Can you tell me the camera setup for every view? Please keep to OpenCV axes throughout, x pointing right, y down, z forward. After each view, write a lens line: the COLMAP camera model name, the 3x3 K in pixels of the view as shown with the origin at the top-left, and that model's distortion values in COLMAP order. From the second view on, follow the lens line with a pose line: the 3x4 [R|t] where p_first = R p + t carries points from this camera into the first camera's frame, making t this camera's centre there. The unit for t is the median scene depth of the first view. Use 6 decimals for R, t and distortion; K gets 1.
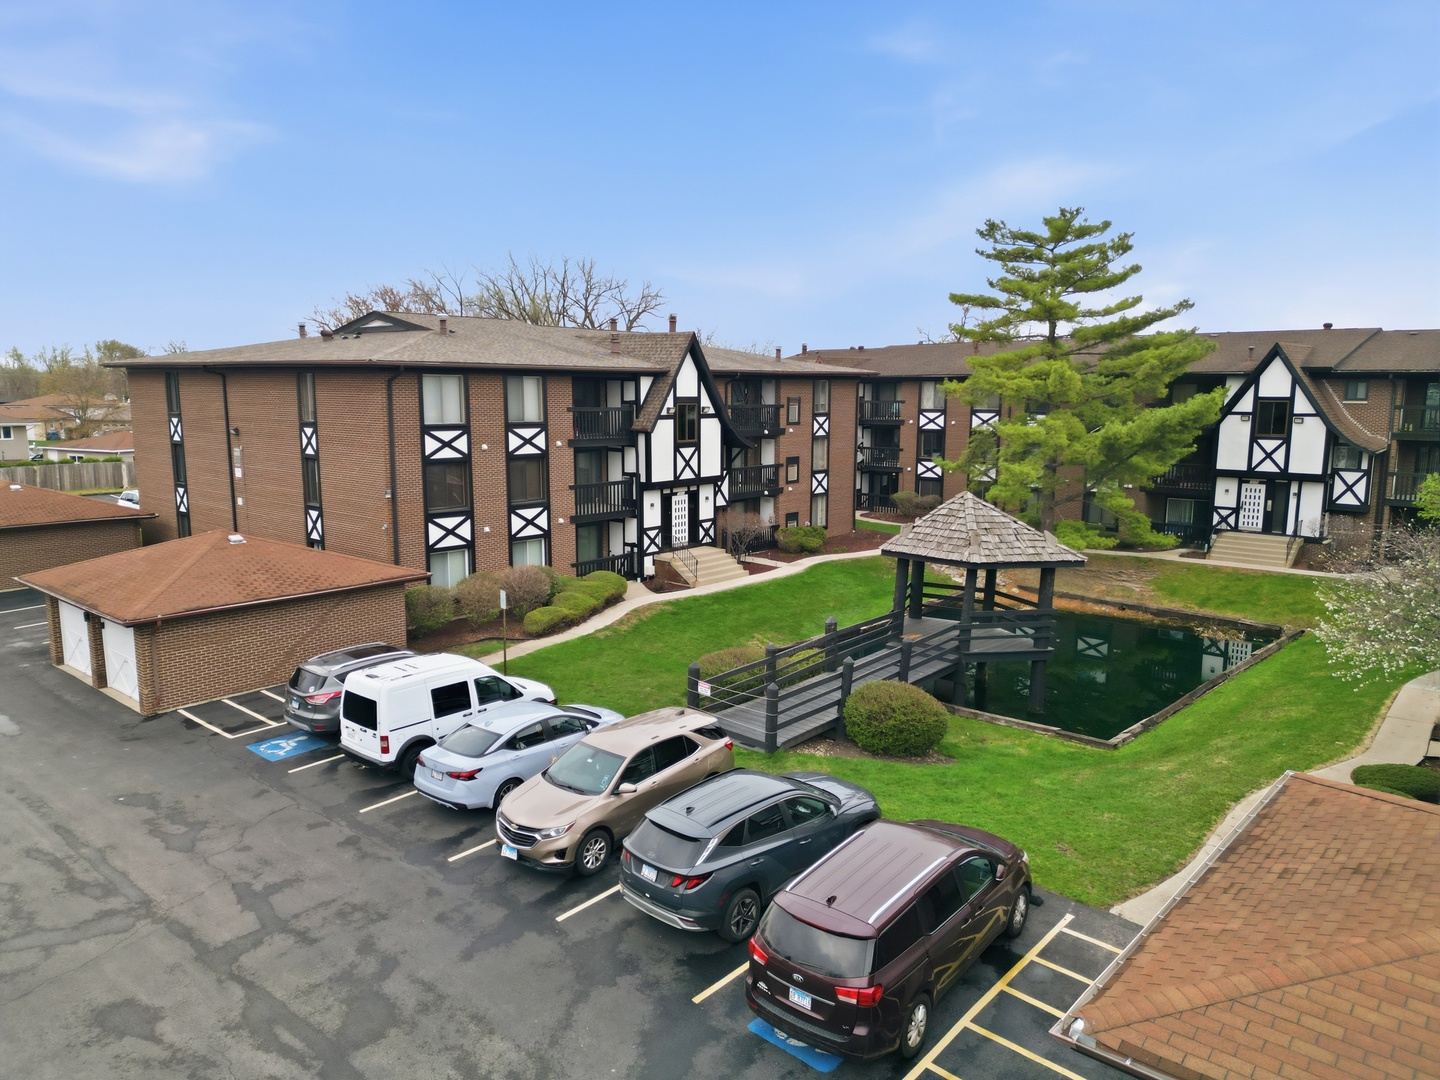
lens RADIAL K [[1001.7, 0, 722.1], [0, 1001.7, 543.6], [0, 0, 1]] dist [0.006383, 0.000699]
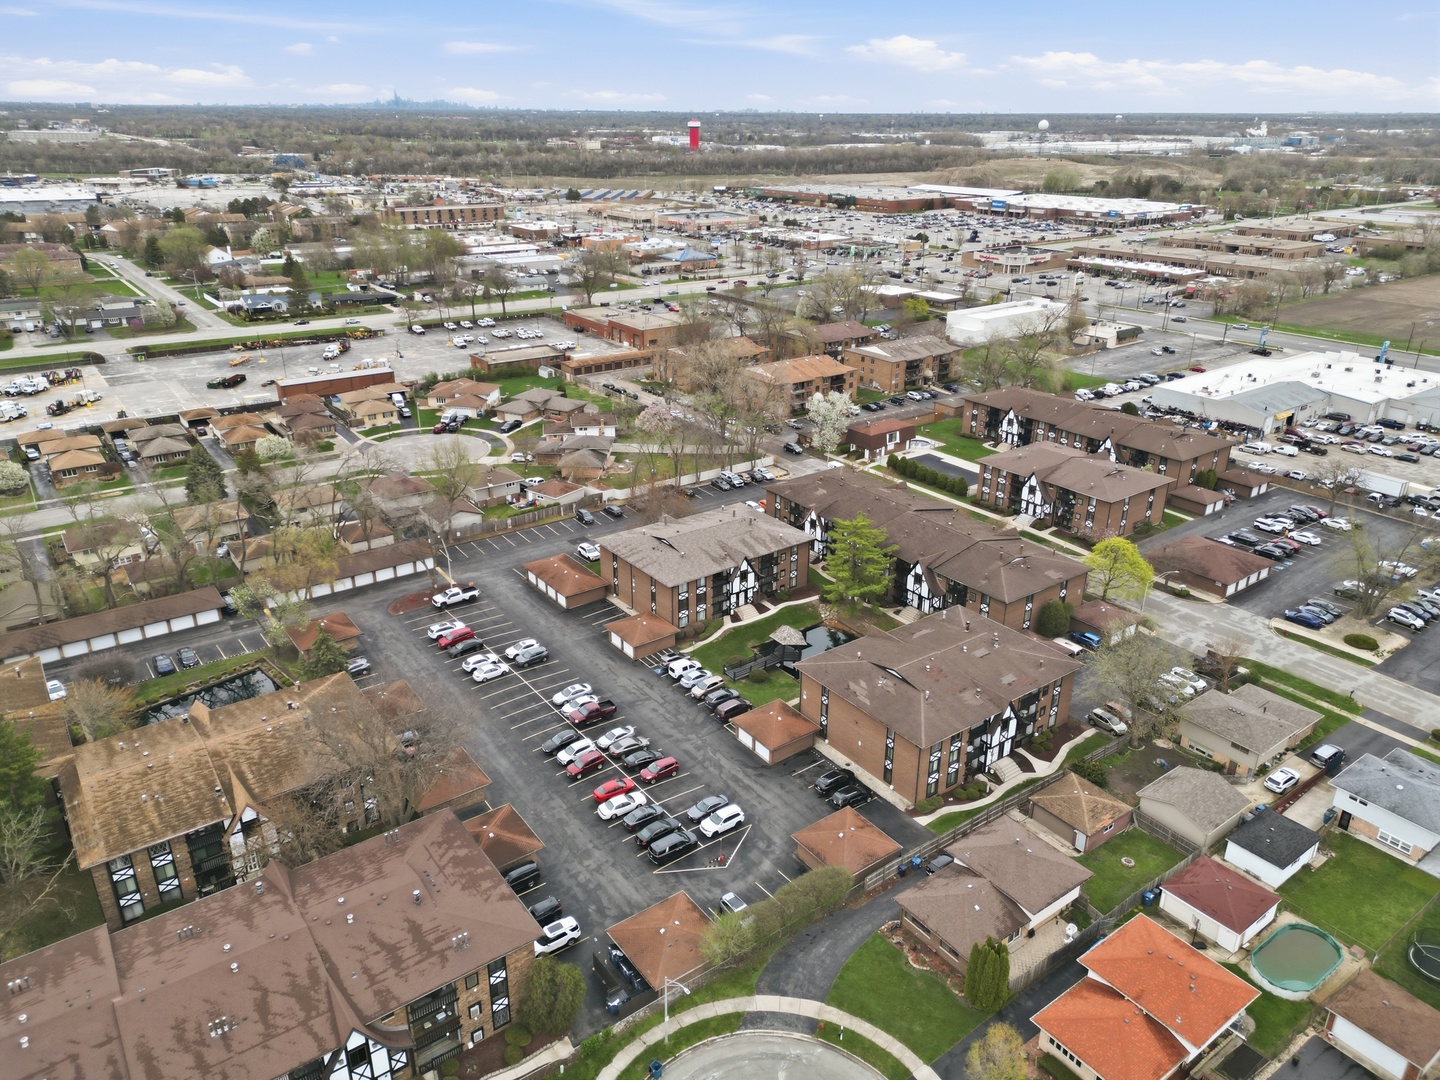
lens RADIAL K [[1001.7, 0, 719.4], [0, 1001.7, 539.1], [0, 0, 1]] dist [0.006383, 0.000699]
pose [[0.978165, 0.082670, -0.190681, 0.594354], [-0.033680, 0.968410, 0.247080, -1.209223], [0.205084, -0.235263, 0.950048, -2.625447]]
